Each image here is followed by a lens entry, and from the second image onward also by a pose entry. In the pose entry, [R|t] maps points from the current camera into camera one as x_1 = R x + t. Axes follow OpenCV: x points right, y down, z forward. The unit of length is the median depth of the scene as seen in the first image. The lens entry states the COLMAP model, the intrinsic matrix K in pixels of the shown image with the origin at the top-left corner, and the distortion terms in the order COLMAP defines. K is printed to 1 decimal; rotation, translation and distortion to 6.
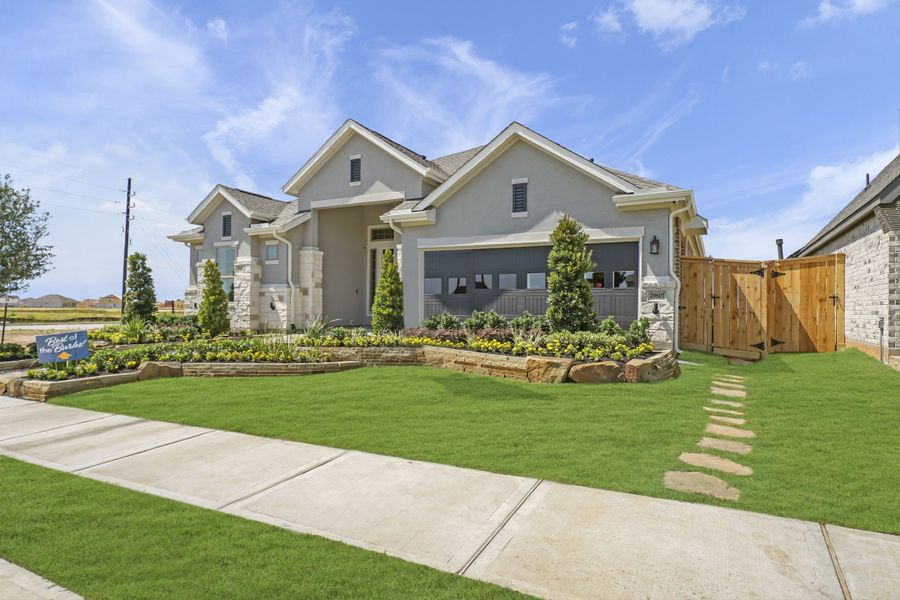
lens RADIAL K [[533.2, 0, 446.8], [0, 533.2, 300.8], [0, 0, 1]] dist [-0.001227, -0.000067]
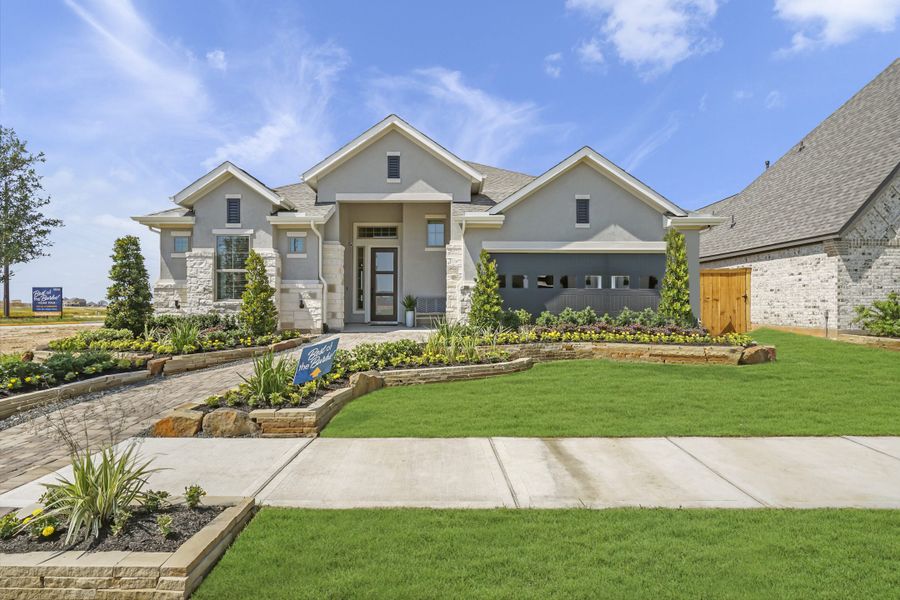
lens RADIAL K [[458.8, 0, 449.4], [0, 458.8, 300.9], [0, 0, 1]] dist [-0.002516, -0.000632]
pose [[0.884851, -0.000653, 0.465873, -0.459181], [-0.002516, 0.999978, 0.006180, -0.000939], [-0.465867, -0.006640, 0.884830, 0.185860]]
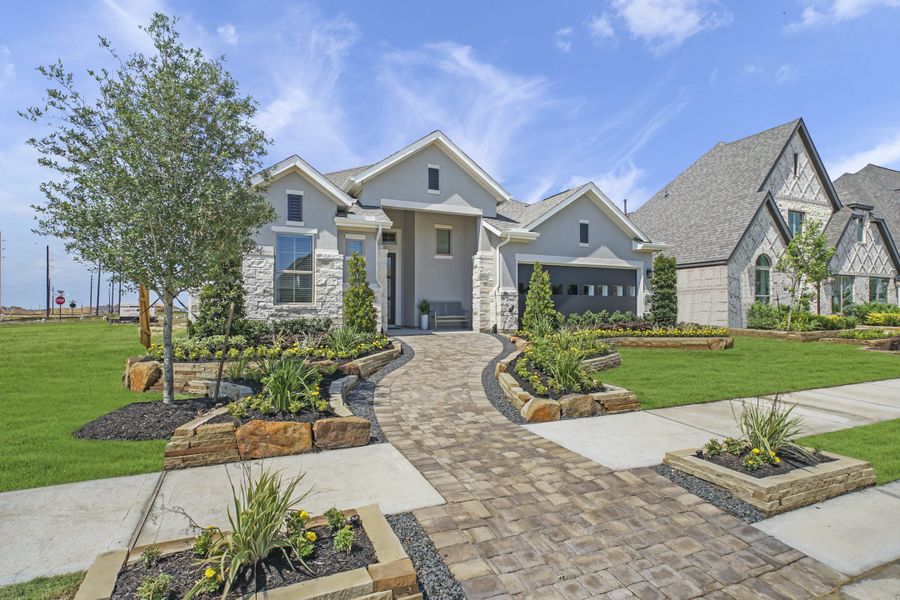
lens RADIAL K [[458.8, 0, 451.1], [0, 458.8, 301.8], [0, 0, 1]] dist [-0.002516, -0.000632]
pose [[0.616397, 0.008586, 0.787388, -0.829333], [-0.008249, 0.999956, -0.004447, 0.002090], [-0.787392, -0.003754, 0.616441, 0.395826]]
